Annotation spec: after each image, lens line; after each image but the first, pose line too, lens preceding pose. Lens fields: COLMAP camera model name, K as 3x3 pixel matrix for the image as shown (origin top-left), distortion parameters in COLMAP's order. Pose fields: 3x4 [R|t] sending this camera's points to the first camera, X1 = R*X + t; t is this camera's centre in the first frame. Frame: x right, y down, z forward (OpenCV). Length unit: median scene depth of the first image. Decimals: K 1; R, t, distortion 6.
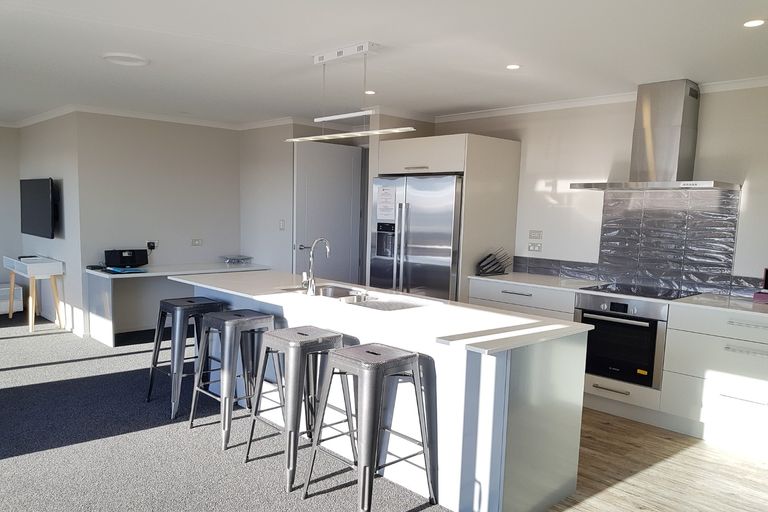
lens RADIAL K [[600.9, 0, 386.3], [0, 600.9, 272.7], [0, 0, 1]] dist [0.010994, -0.001732]
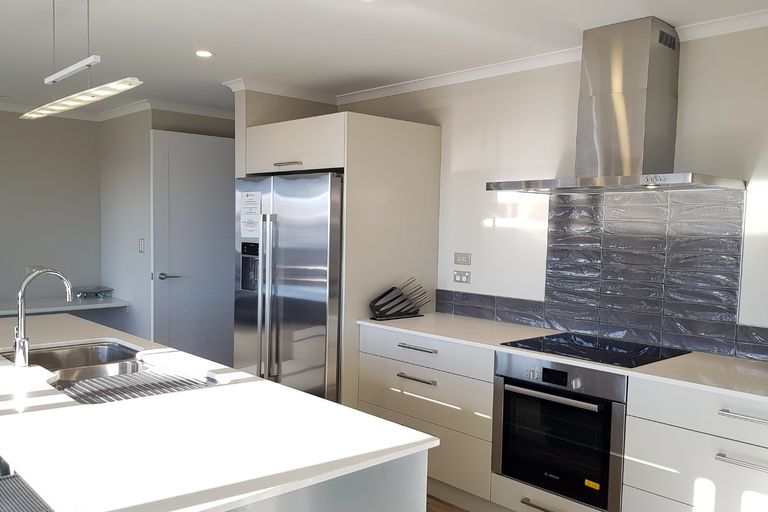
lens RADIAL K [[673.1, 0, 384.0], [0, 673.1, 256.0], [0, 0, 1]] dist [0.016679, -0.001399]
pose [[0.999595, -0.004159, -0.028156, 0.188720], [0.002459, 0.998187, -0.060144, -0.021311], [0.028355, 0.060050, 0.997793, 0.237808]]
